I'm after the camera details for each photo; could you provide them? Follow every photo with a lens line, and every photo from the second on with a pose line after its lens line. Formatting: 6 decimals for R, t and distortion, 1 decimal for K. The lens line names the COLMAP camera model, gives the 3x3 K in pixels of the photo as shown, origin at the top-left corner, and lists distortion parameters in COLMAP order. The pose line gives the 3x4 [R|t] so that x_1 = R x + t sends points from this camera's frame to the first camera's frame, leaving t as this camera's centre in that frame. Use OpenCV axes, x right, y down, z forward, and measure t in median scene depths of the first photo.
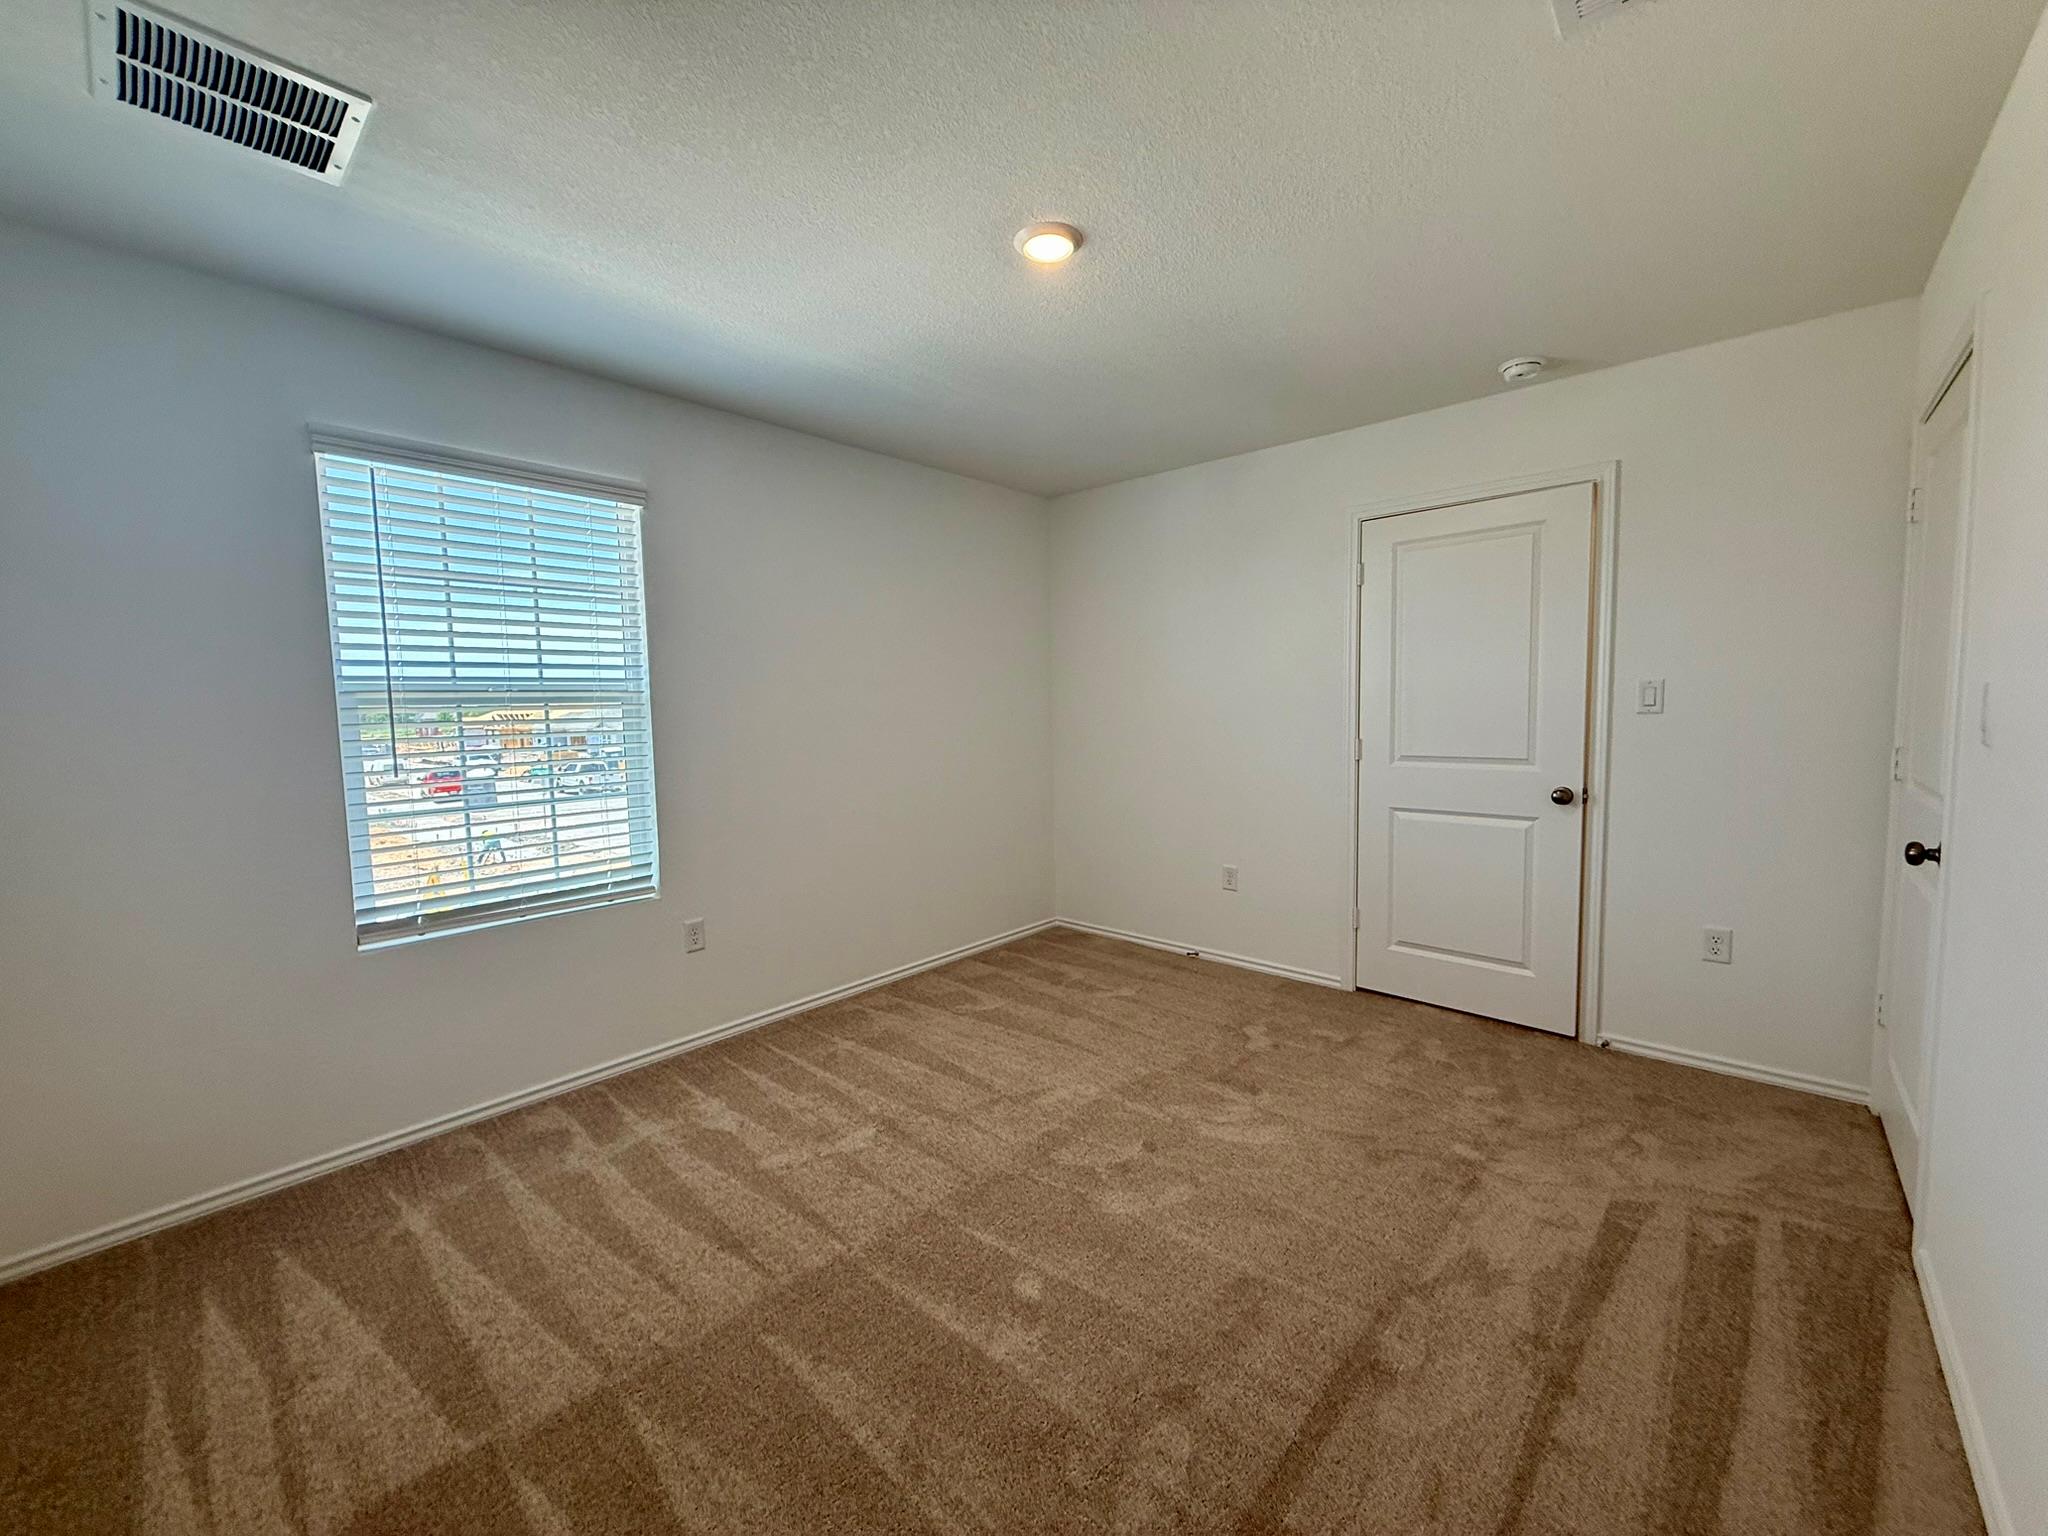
lens RADIAL K [[811.3, 0, 1012.8], [0, 811.3, 758.2], [0, 0, 1]] dist [0.003961, 0.000144]
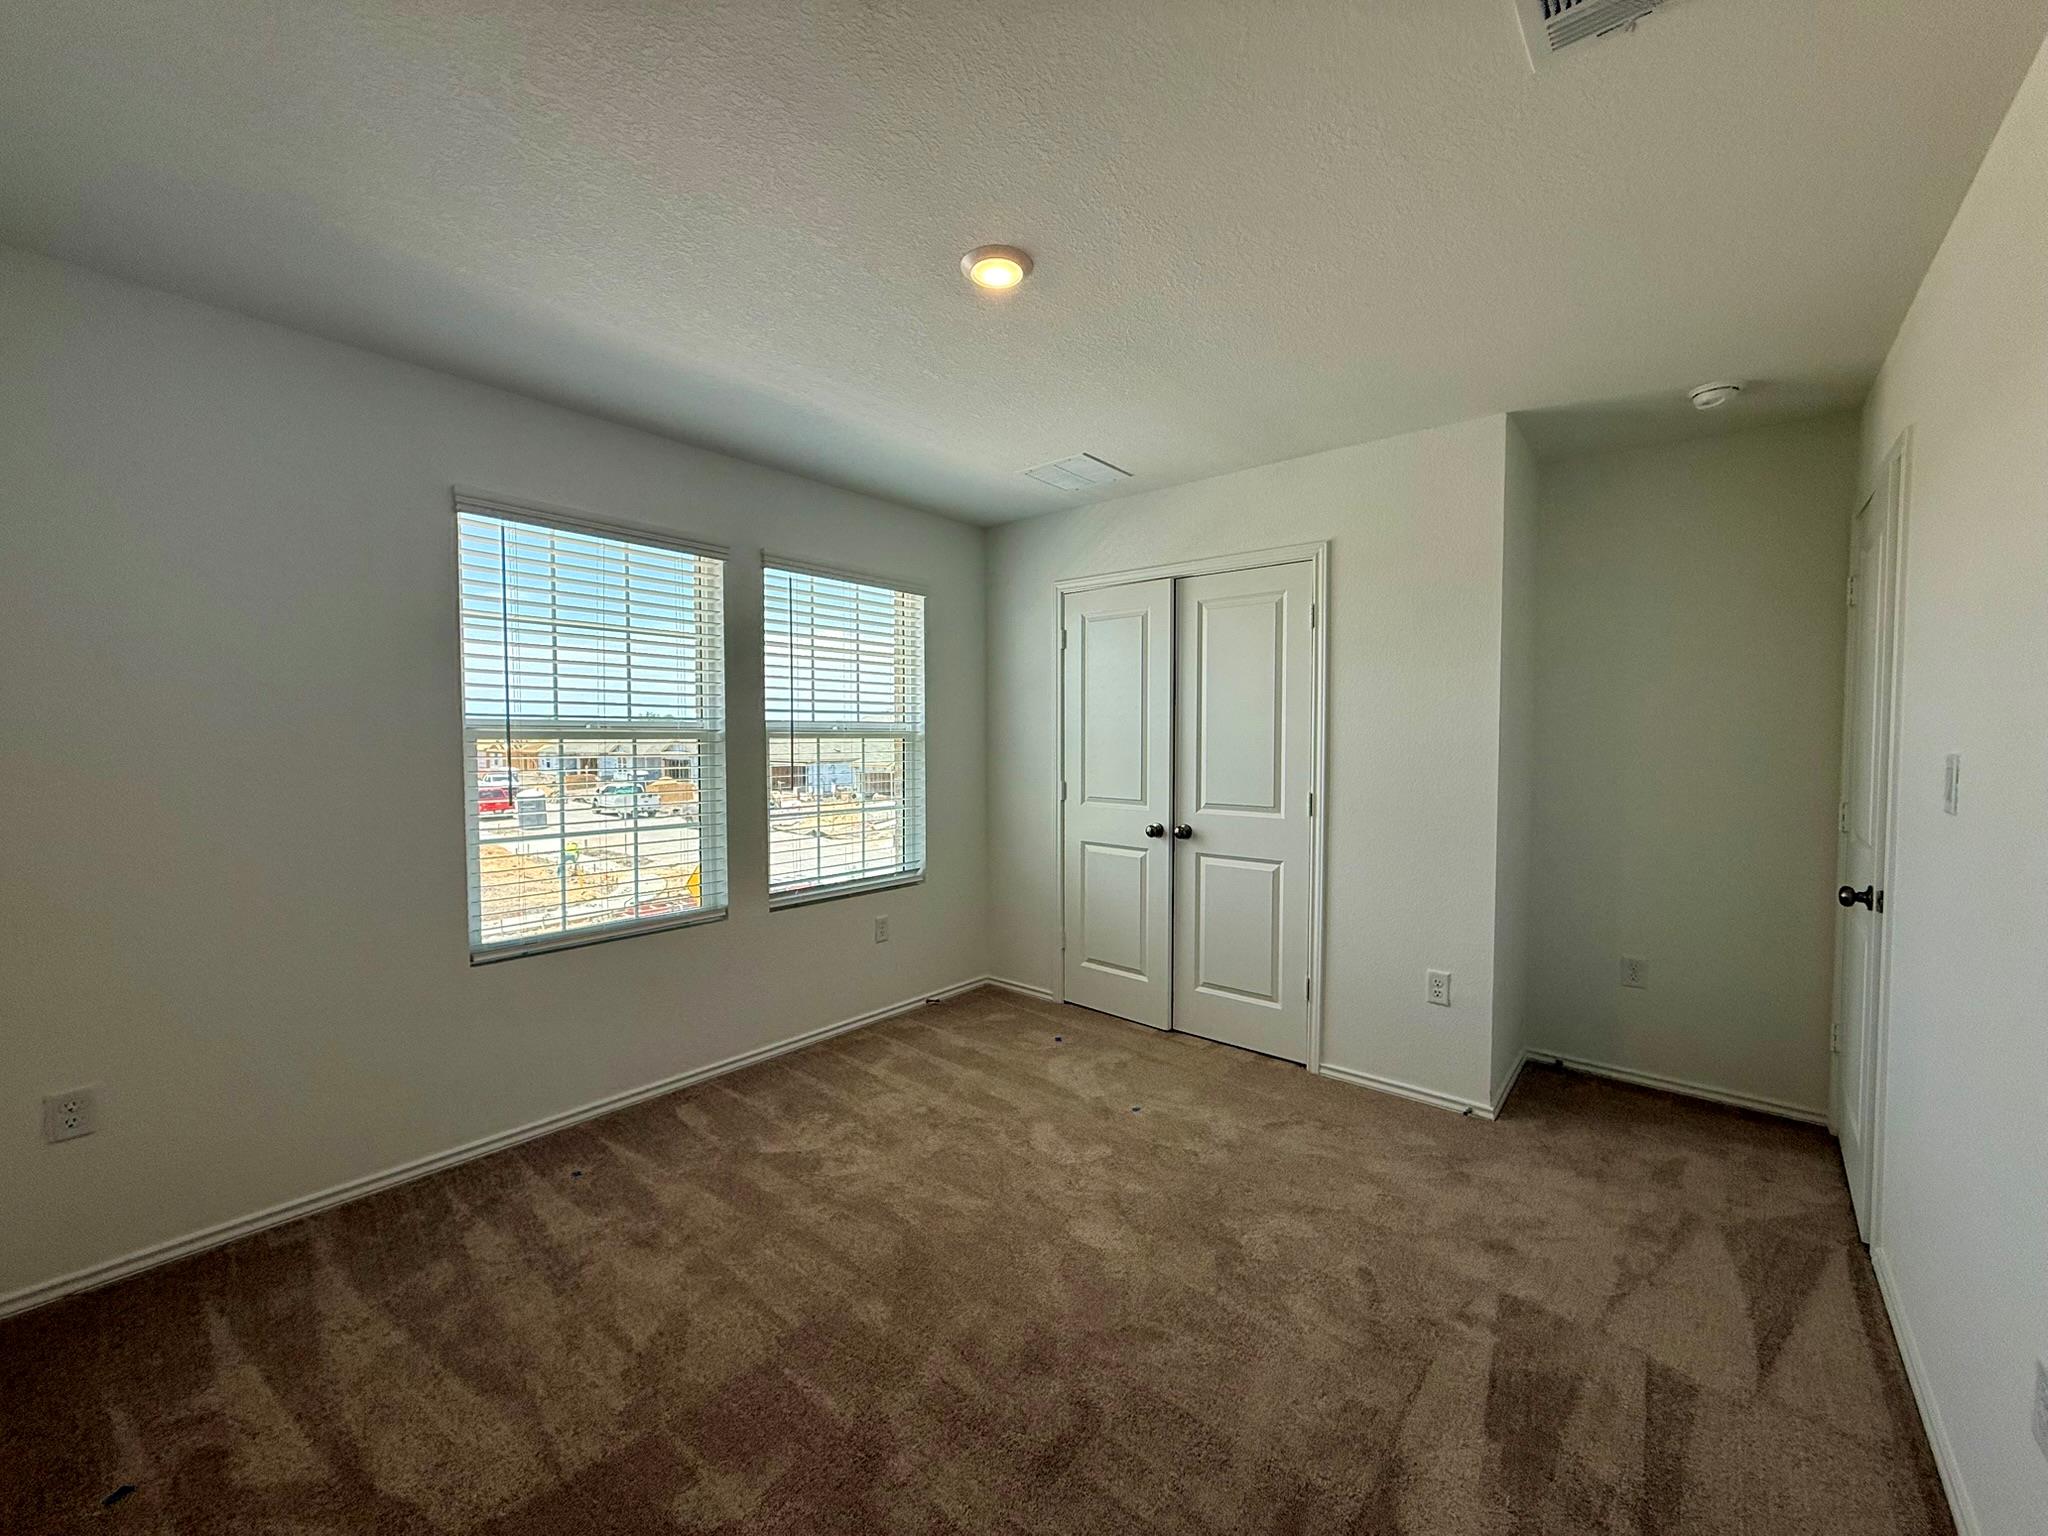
lens RADIAL K [[811.3, 0, 1015.9], [0, 811.3, 760.2], [0, 0, 1]] dist [0.003961, 0.000144]
pose [[0.999098, 0.013457, 0.040281, -0.116115], [-0.011457, 0.998709, -0.049480, 0.009876], [-0.040895, 0.048974, 0.997962, -0.116146]]
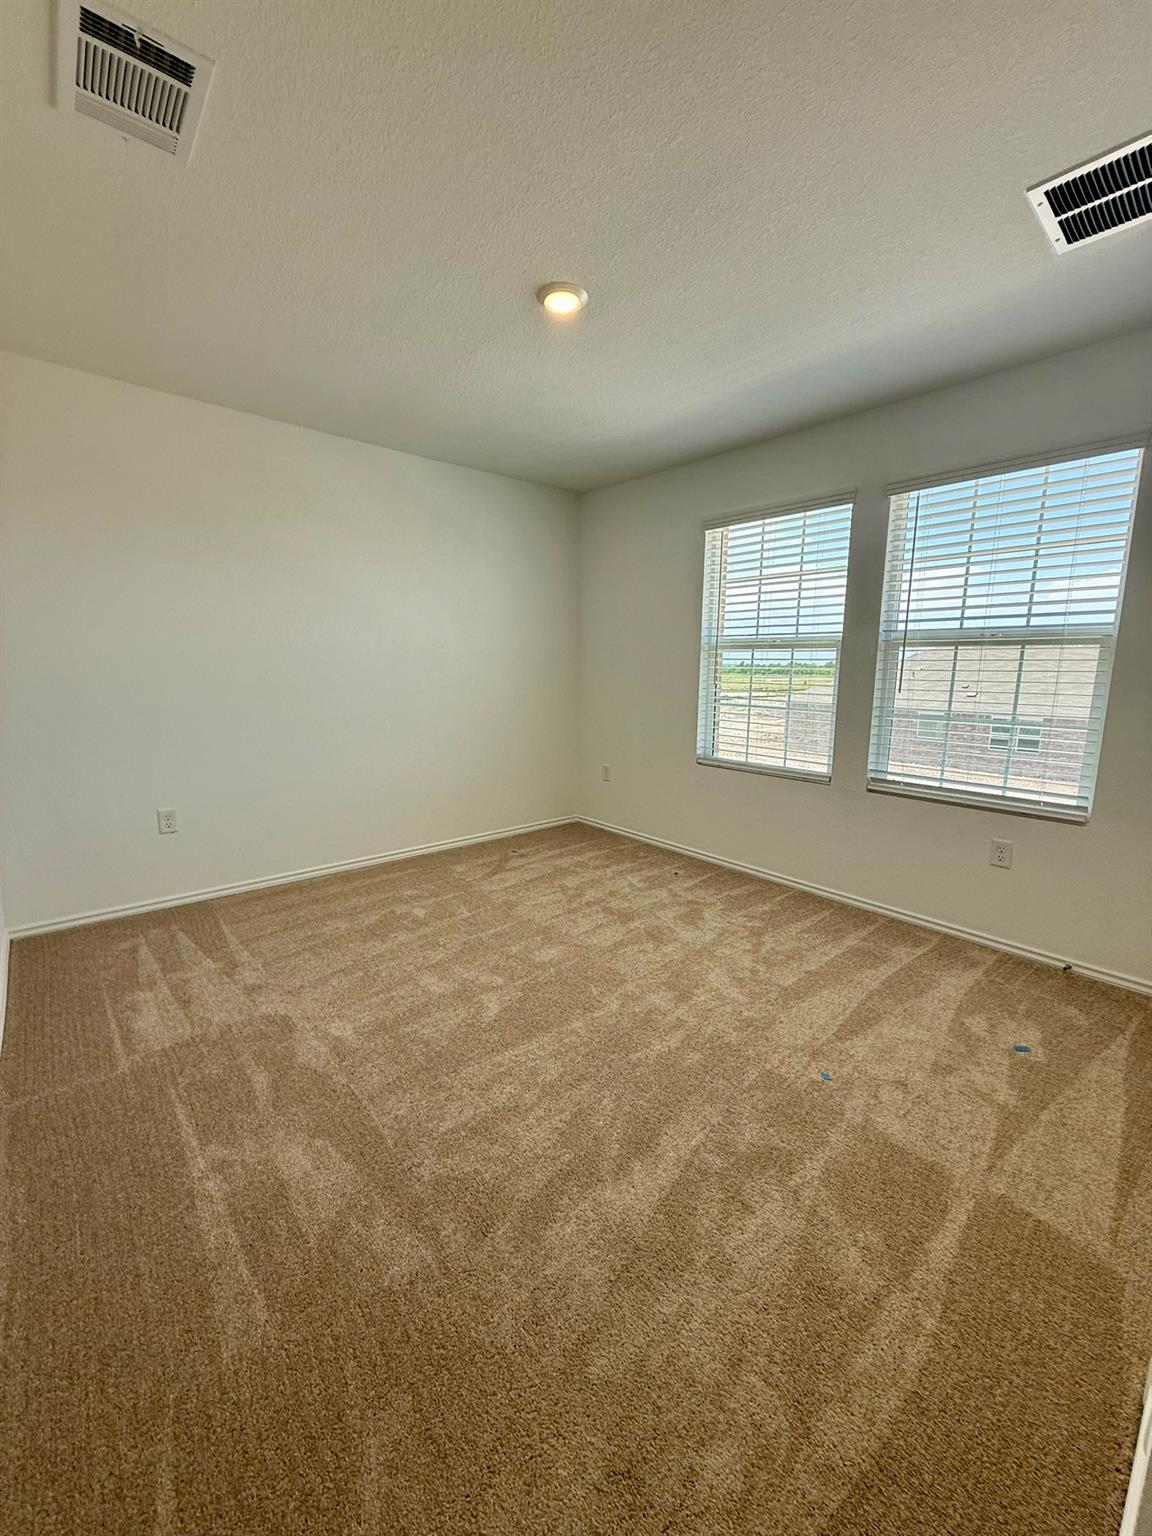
lens RADIAL K [[608.5, 0, 549.0], [0, 608.5, 743.7], [0, 0, 1]] dist [0.003961, 0.000144]
pose [[-0.136189, 0.161800, -0.977381, 0.782854], [-0.065130, 0.982976, 0.171802, -0.062596], [0.988540, 0.087055, -0.123333, 0.744850]]
